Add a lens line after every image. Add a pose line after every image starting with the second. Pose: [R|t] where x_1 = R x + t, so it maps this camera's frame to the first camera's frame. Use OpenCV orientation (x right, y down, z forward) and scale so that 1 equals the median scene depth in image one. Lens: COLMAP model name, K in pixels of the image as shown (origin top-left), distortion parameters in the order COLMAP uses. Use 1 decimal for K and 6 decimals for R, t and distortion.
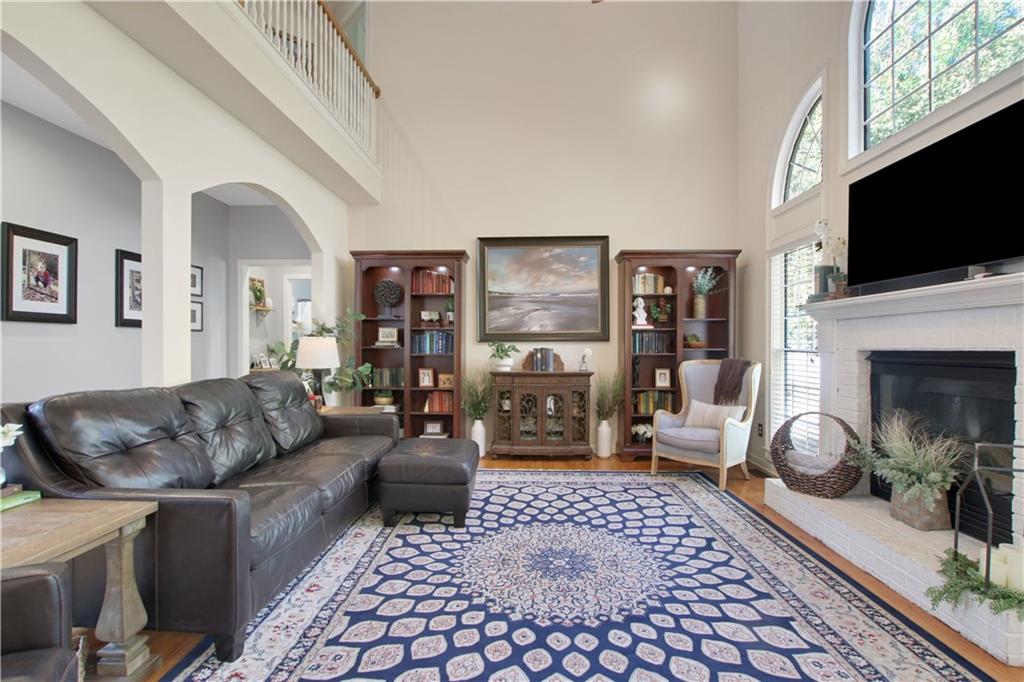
lens RADIAL K [[491.4, 0, 522.2], [0, 491.4, 345.0], [0, 0, 1]] dist [-0.030938, 0.003040]
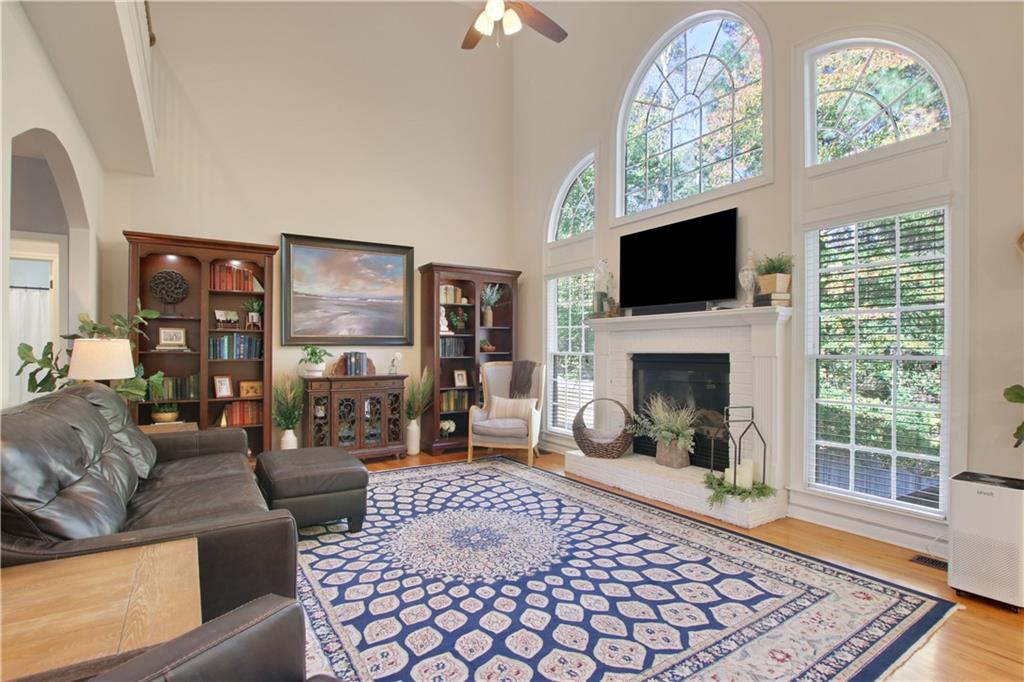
lens RADIAL K [[491.4, 0, 510.9], [0, 491.4, 346.5], [0, 0, 1]] dist [-0.030938, 0.003040]
pose [[0.823353, 0.003159, 0.567520, -0.455692], [-0.001166, 0.999992, -0.003875, -0.003539], [-0.567528, 0.002529, 0.823350, -0.002767]]
